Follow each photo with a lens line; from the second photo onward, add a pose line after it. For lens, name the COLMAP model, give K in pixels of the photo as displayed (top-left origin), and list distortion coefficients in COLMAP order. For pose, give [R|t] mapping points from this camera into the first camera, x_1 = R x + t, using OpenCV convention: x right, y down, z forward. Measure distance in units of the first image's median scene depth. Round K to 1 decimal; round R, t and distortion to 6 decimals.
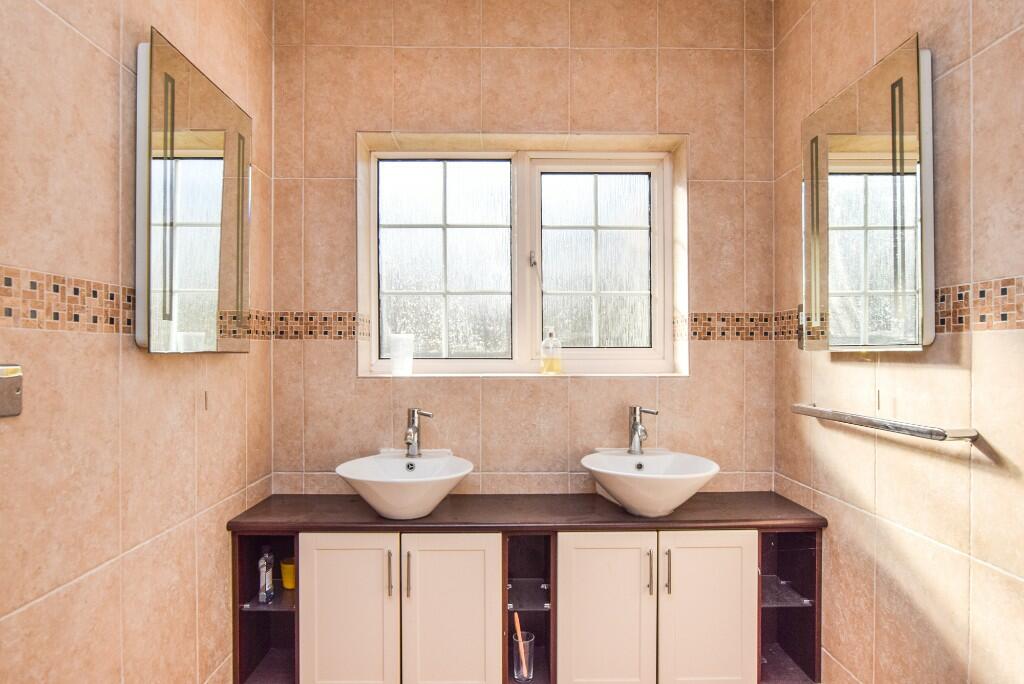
lens RADIAL K [[579.7, 0, 512.7], [0, 579.7, 351.0], [0, 0, 1]] dist [-0.003263, -0.001107]
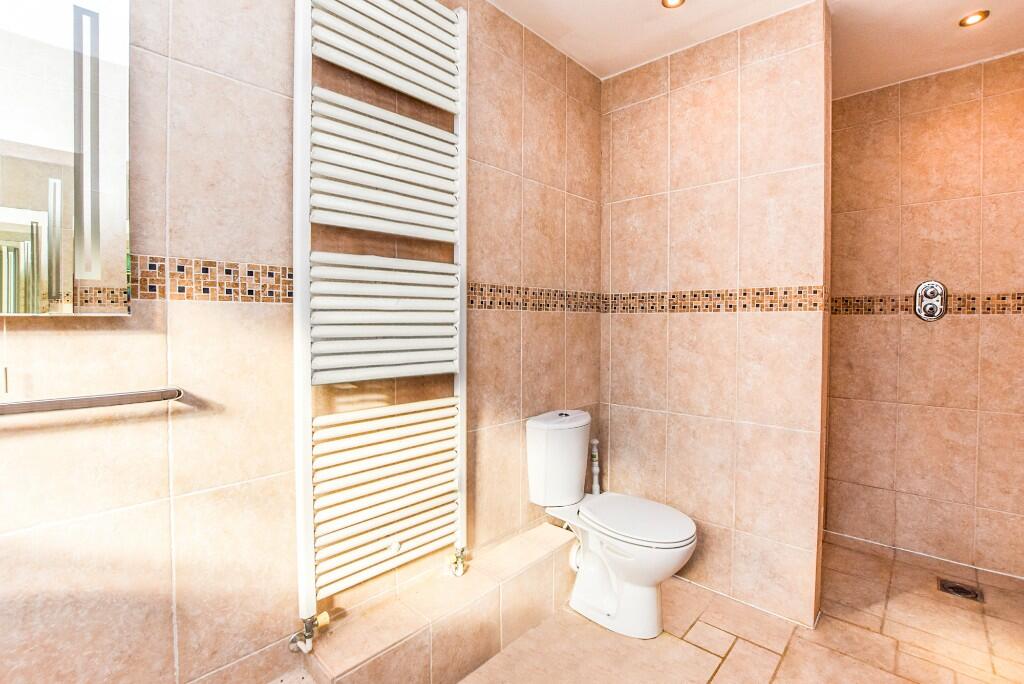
lens RADIAL K [[460.9, 0, 512.9], [0, 460.9, 336.0], [0, 0, 1]] dist [-0.027376, -0.000282]
pose [[-0.713229, -0.016813, 0.700729, -0.303209], [0.002149, 0.999655, 0.026172, 0.014915], [-0.700928, 0.020173, -0.712947, 1.134804]]
